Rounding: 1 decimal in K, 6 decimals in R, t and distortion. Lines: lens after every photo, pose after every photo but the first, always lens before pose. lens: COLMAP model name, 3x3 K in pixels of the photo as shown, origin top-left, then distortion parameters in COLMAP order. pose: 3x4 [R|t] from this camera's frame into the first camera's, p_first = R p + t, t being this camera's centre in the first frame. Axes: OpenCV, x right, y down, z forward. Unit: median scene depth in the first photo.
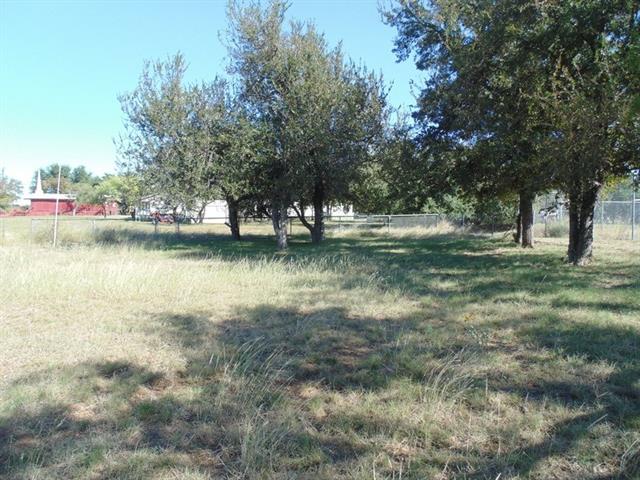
lens RADIAL K [[412.1, 0, 320.0], [0, 412.1, 240.0], [0, 0, 1]] dist [-0.027079, 0.002132]
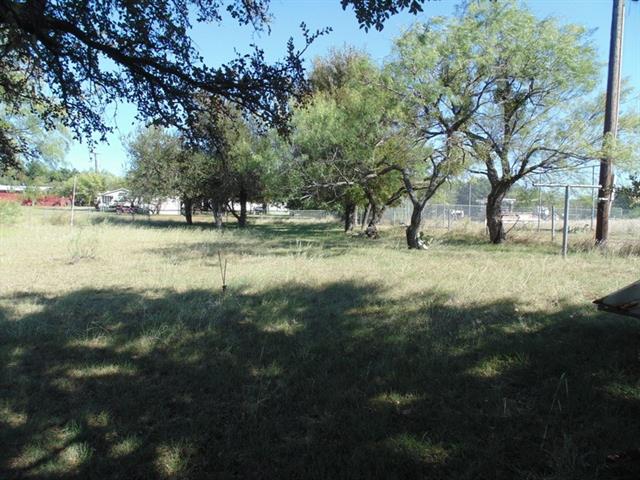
lens RADIAL K [[412.1, 0, 320.0], [0, 412.1, 240.0], [0, 0, 1]] dist [-0.027079, 0.002132]
pose [[0.991707, 0.008802, 0.128220, 0.103433], [-0.010522, 0.999863, 0.012742, 0.039611], [-0.128091, -0.013986, 0.991664, -0.736490]]
